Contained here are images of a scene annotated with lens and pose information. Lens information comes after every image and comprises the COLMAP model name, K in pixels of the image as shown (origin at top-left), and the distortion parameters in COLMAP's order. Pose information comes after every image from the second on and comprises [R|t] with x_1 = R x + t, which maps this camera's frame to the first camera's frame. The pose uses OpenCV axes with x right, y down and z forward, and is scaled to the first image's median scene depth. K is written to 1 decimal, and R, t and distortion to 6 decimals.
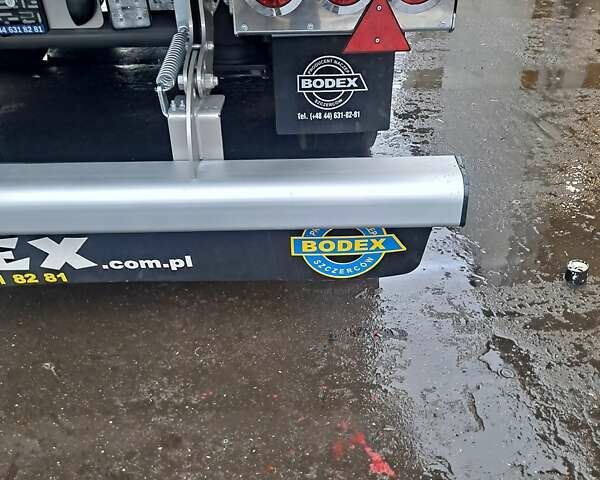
lens RADIAL K [[588.9, 0, 300.0], [0, 588.9, 240.0], [0, 0, 1]] dist [0.037866, 0.016049]
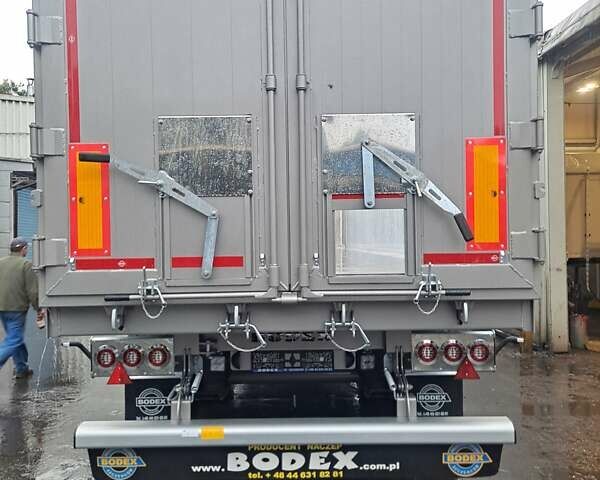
lens RADIAL K [[588.9, 0, 300.0], [0, 588.9, 240.0], [0, 0, 1]] dist [0.037866, 0.016049]
pose [[0.999880, 0.014507, 0.005402, -0.594408], [-0.009093, 0.832821, -0.553468, 0.585558], [-0.012528, 0.553353, 0.832853, -1.408463]]
